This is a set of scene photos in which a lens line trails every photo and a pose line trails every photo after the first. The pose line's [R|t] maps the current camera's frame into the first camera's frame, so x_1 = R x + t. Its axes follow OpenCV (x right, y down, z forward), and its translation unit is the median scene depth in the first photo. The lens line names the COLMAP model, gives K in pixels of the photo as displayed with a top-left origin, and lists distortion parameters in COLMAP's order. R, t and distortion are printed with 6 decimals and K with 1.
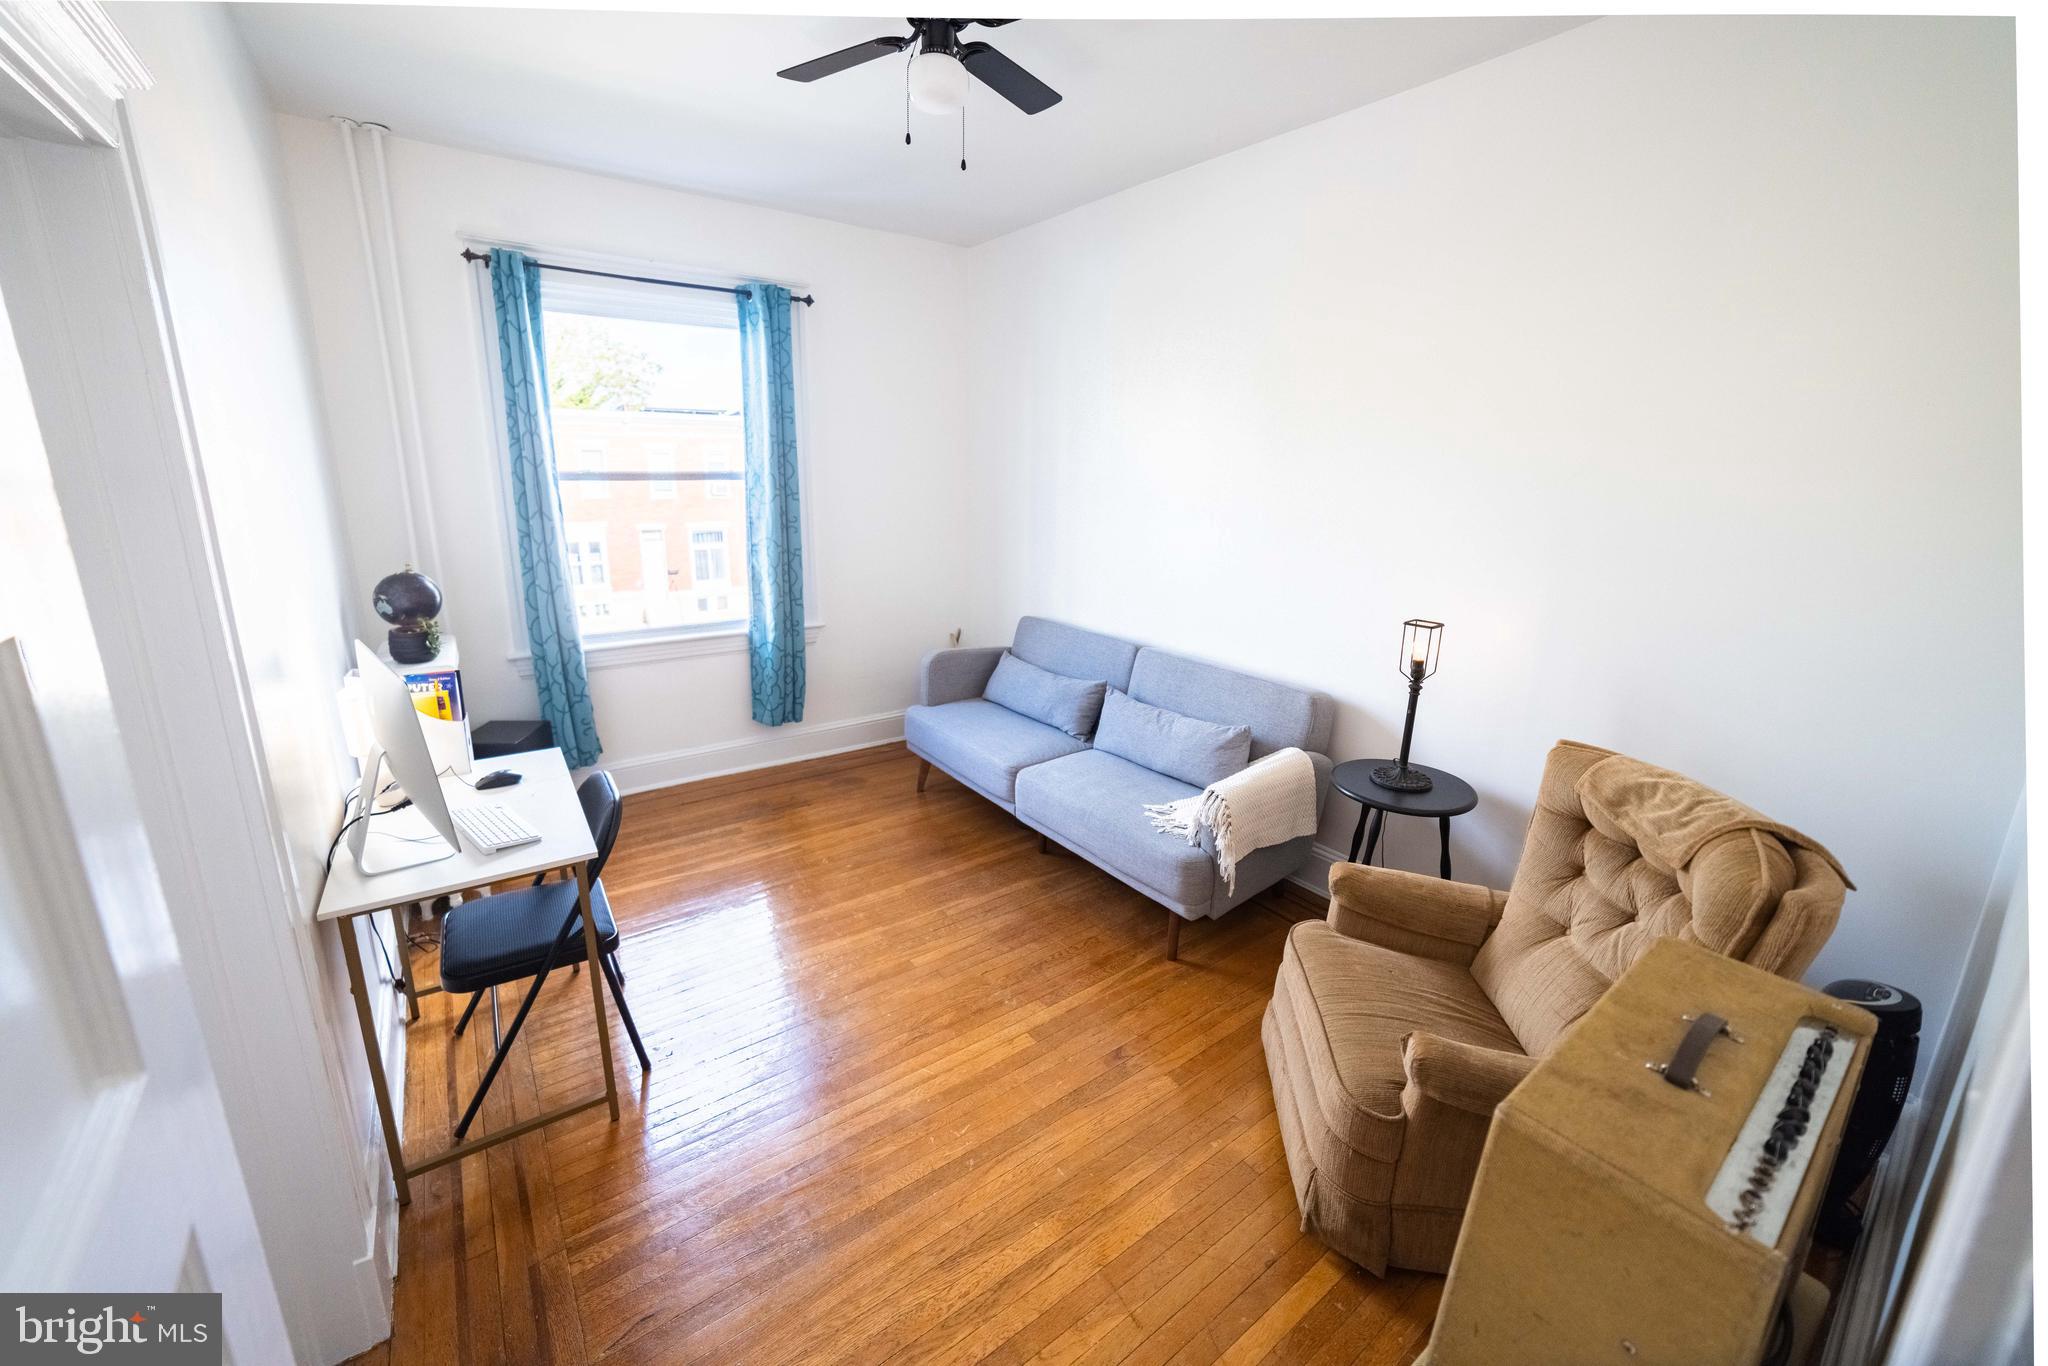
lens RADIAL K [[822.8, 0, 1009.6], [0, 822.8, 666.2], [0, 0, 1]] dist [-0.023495, 0.012331]
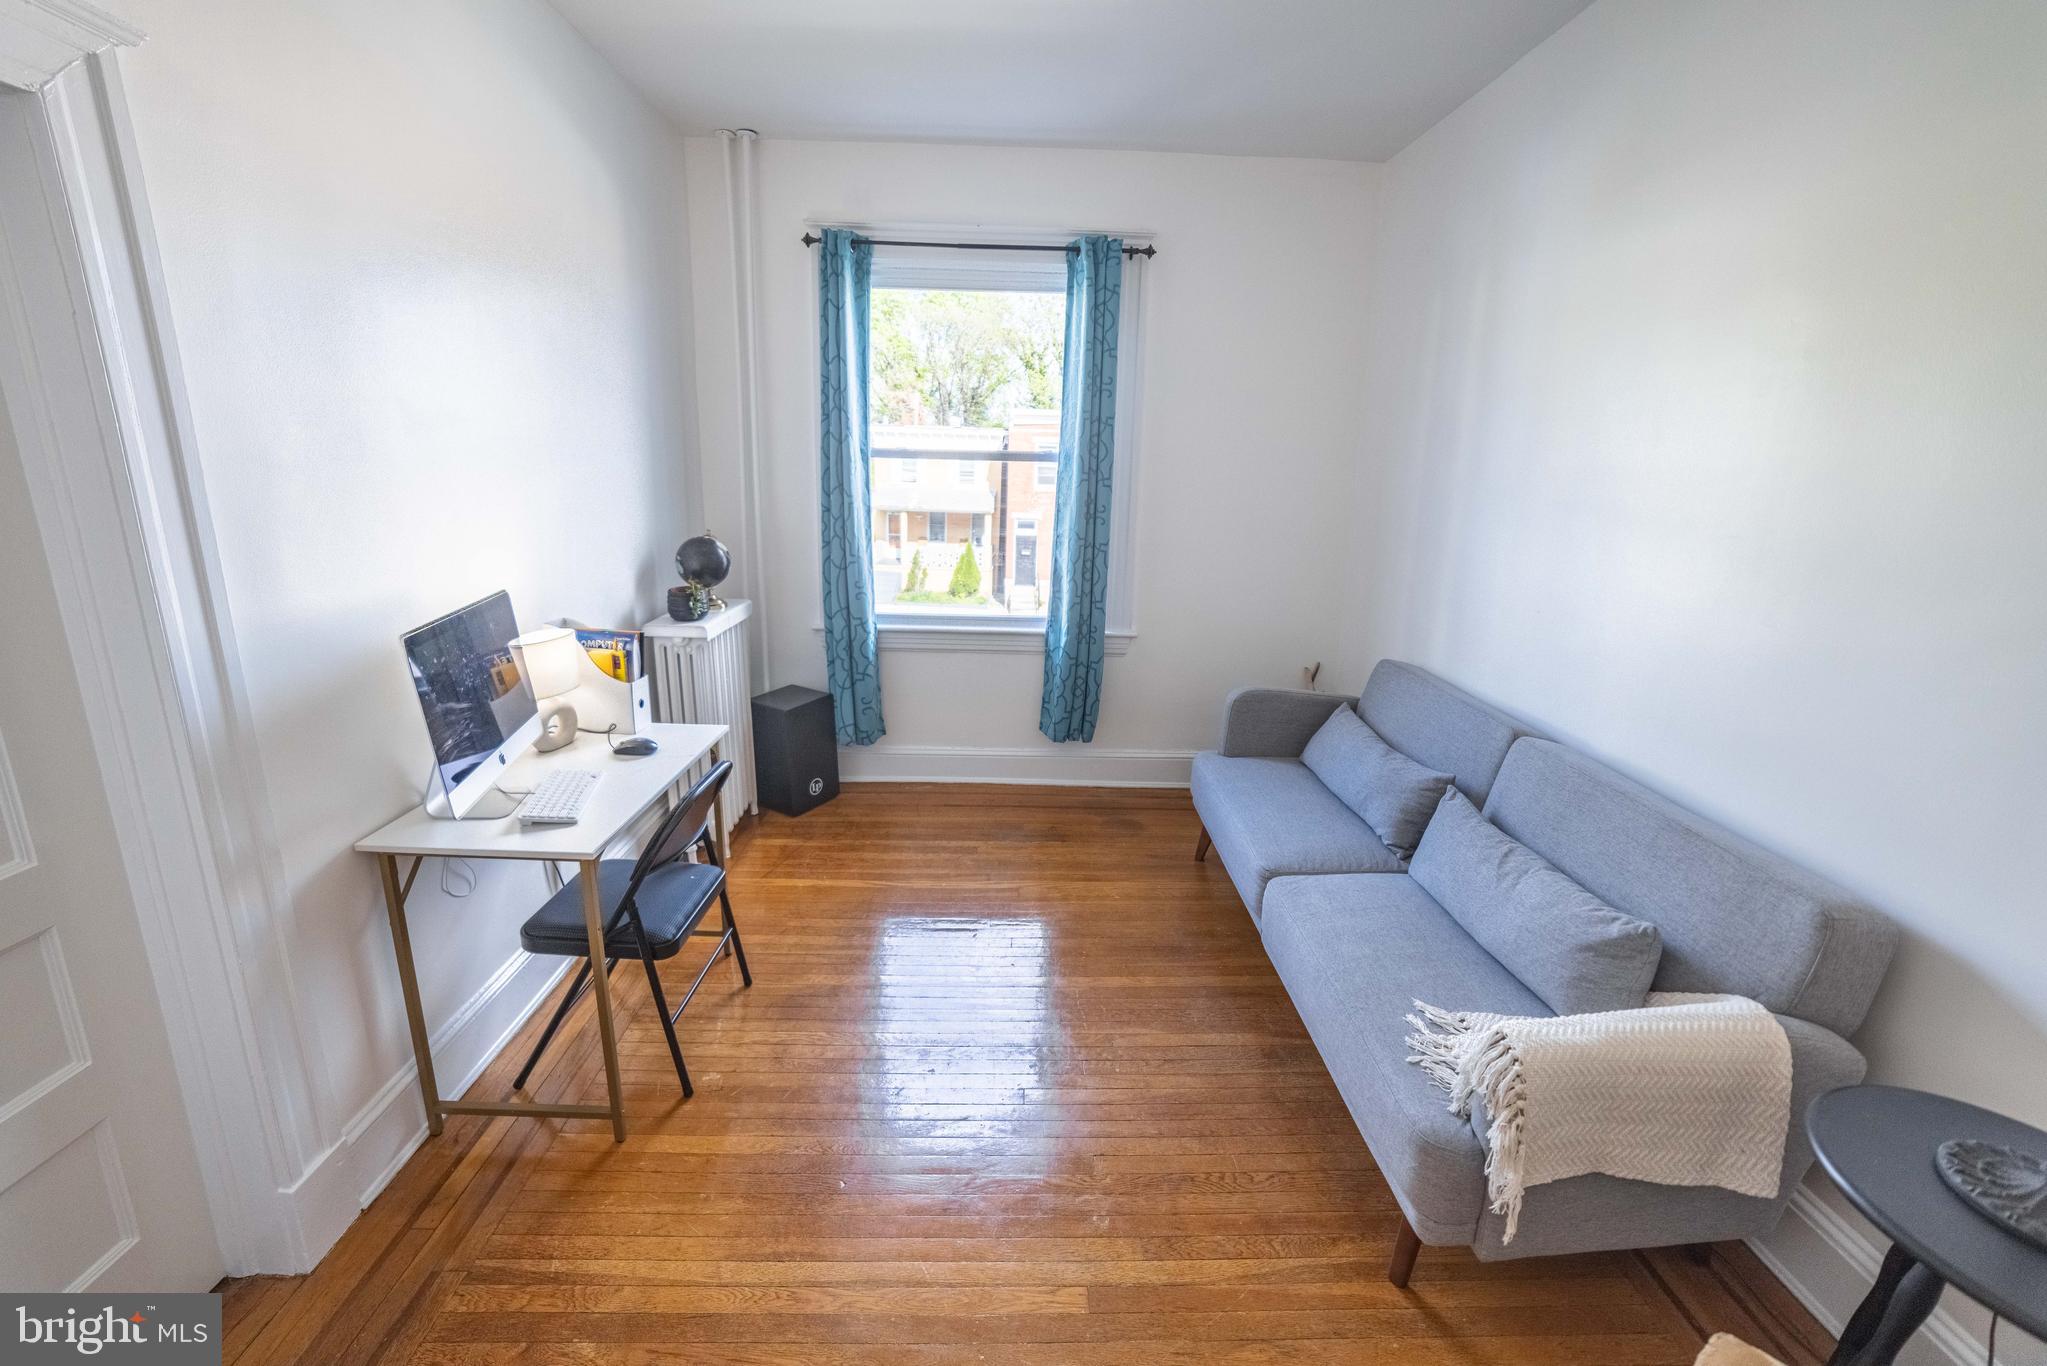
lens RADIAL K [[831.3, 0, 998.2], [0, 831.3, 655.3], [0, 0, 1]] dist [-0.044845, 0.022124]
pose [[0.818212, 0.141069, -0.557340, 0.180454], [-0.150561, 0.988173, 0.029084, -0.043628], [0.554851, 0.060117, 0.829775, 0.273349]]
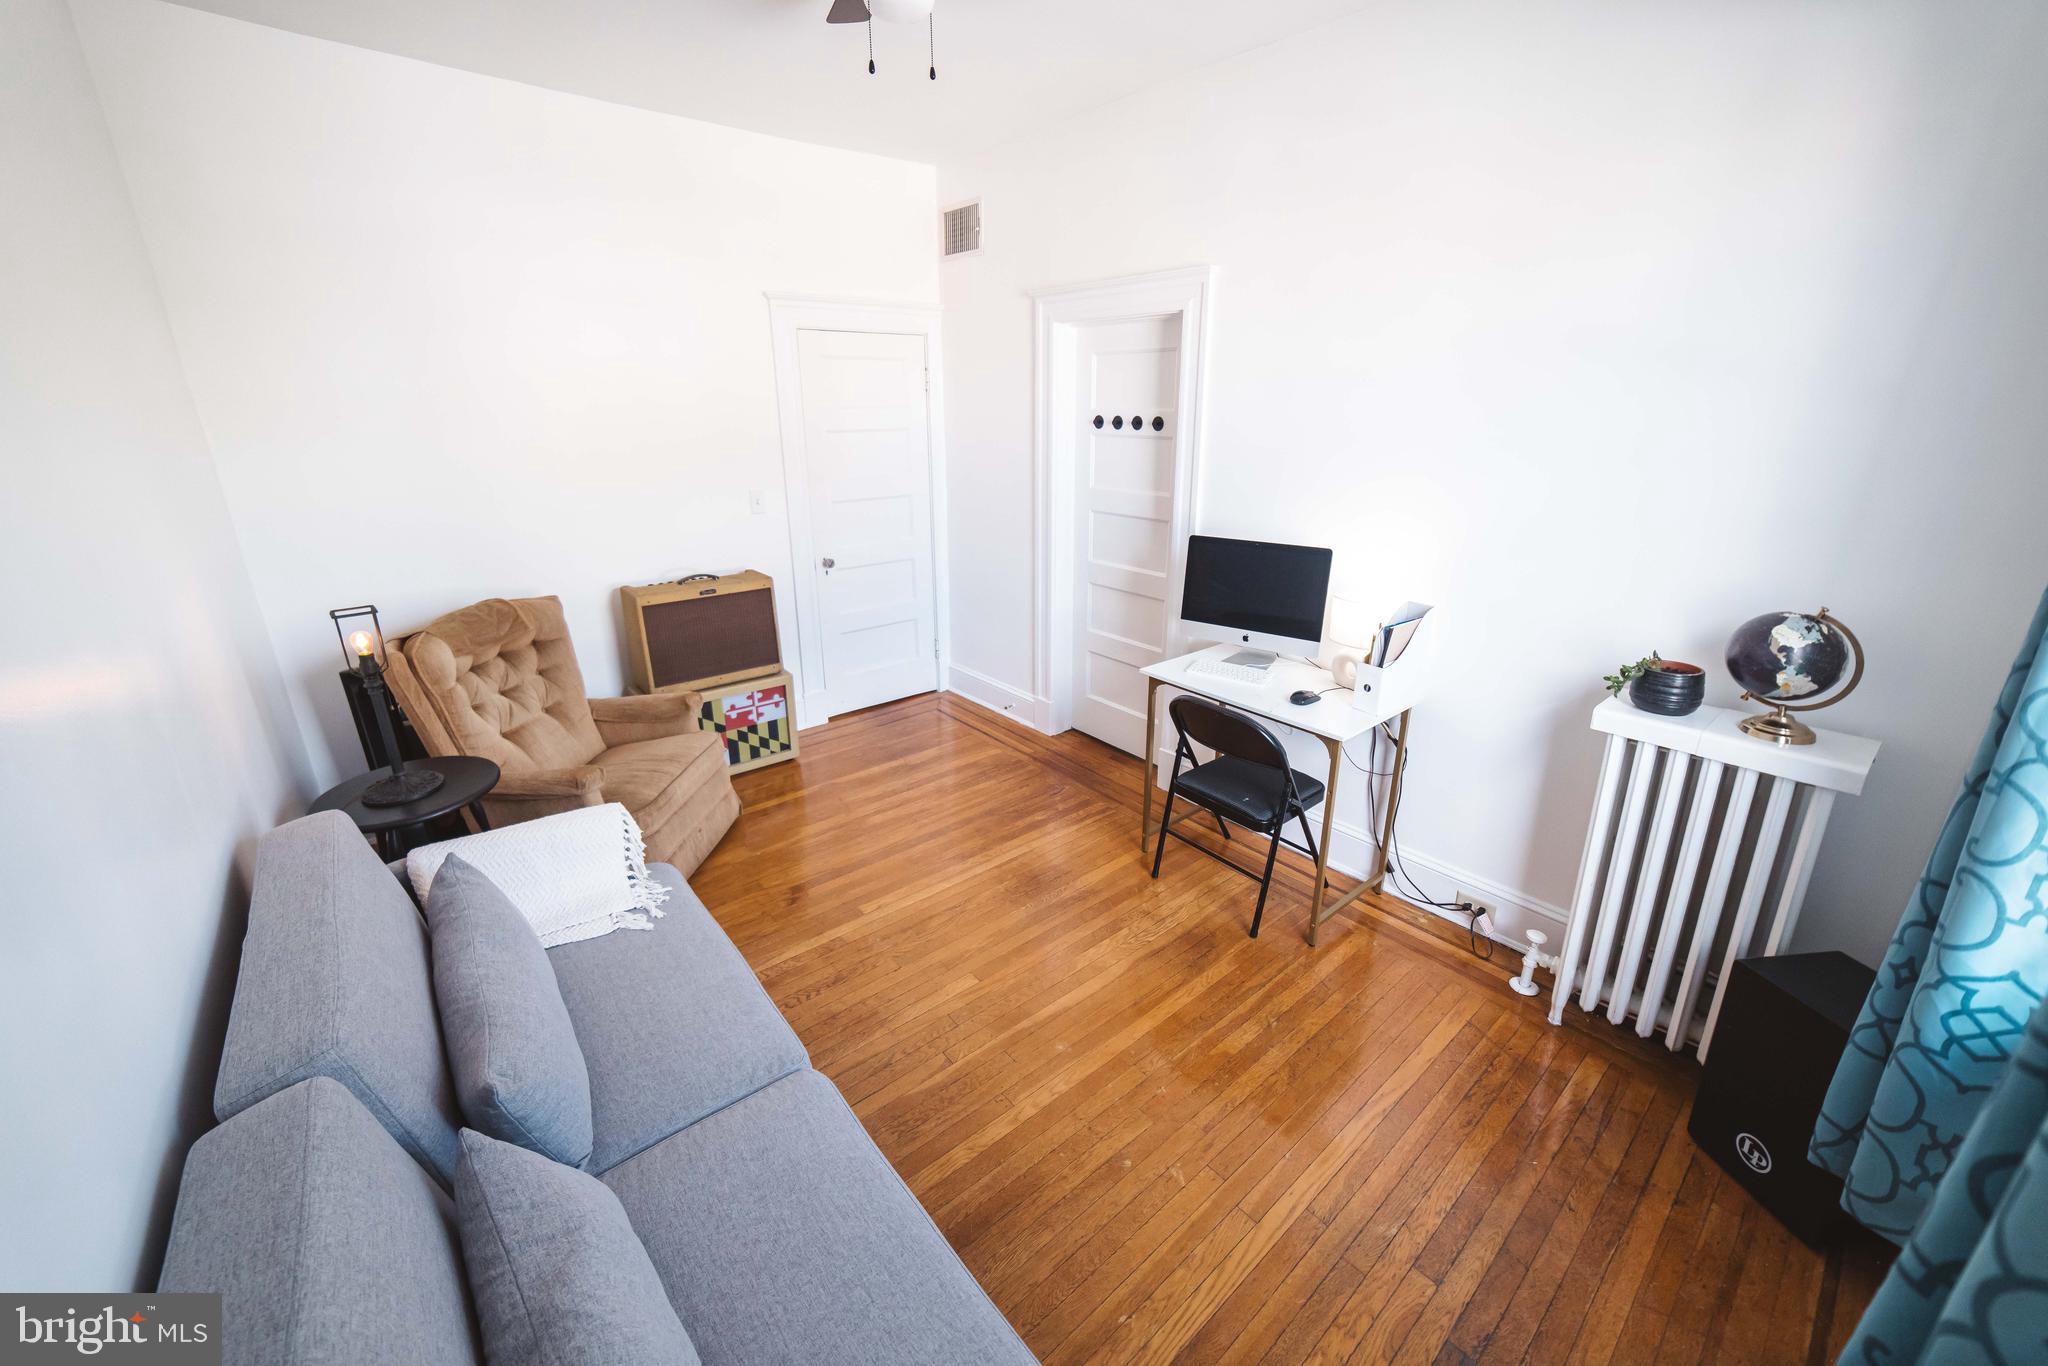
lens RADIAL K [[832.7, 0, 1037.4], [0, 832.7, 641.1], [0, 0, 1]] dist [-0.061977, 0.021227]
pose [[-0.996232, 0.017365, -0.084975, -0.092318], [-0.027727, 0.864572, 0.501744, -0.342371], [0.082179, 0.502209, -0.860833, 1.293365]]
